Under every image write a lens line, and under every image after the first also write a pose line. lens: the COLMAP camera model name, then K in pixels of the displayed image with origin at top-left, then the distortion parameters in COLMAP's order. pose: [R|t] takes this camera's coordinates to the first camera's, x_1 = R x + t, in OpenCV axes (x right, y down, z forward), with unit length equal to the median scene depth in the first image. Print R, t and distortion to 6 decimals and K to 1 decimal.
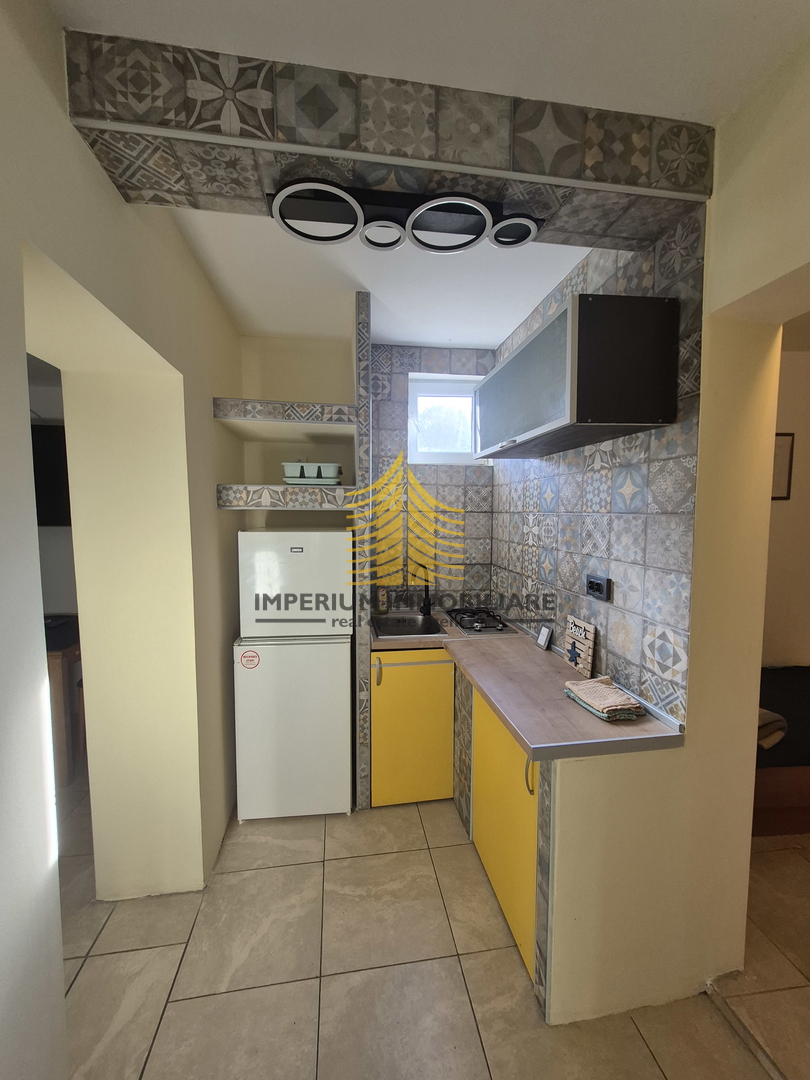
lens RADIAL K [[429.7, 0, 405.5], [0, 429.7, 538.8], [0, 0, 1]] dist [0.007037, -0.000985]
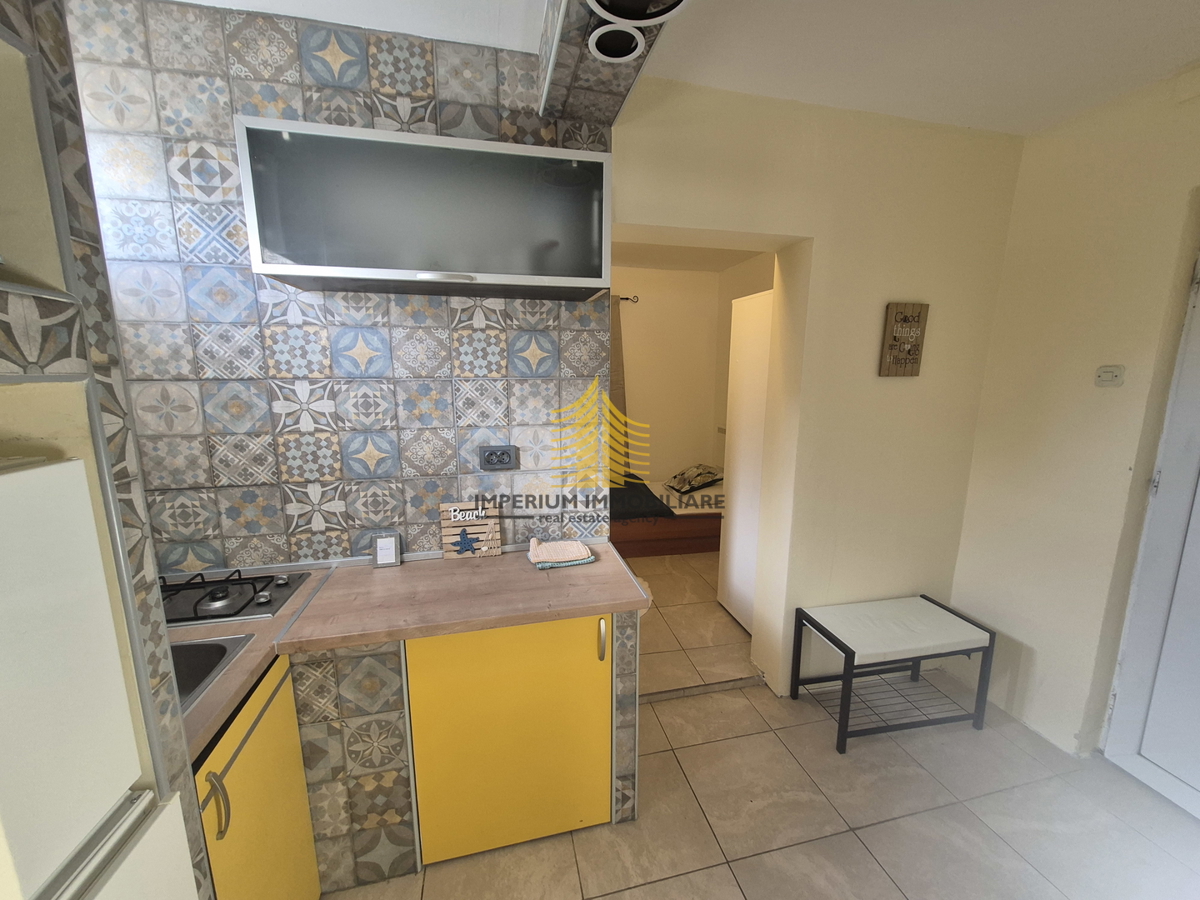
lens RADIAL K [[477.5, 0, 597.3], [0, 477.5, 453.8], [0, 0, 1]] dist [0.007037, -0.000985]
pose [[-0.083875, -0.171133, 0.981671, -0.608579], [0.068102, 0.981855, 0.176984, -0.067175], [-0.994146, 0.081699, -0.070699, 0.884912]]
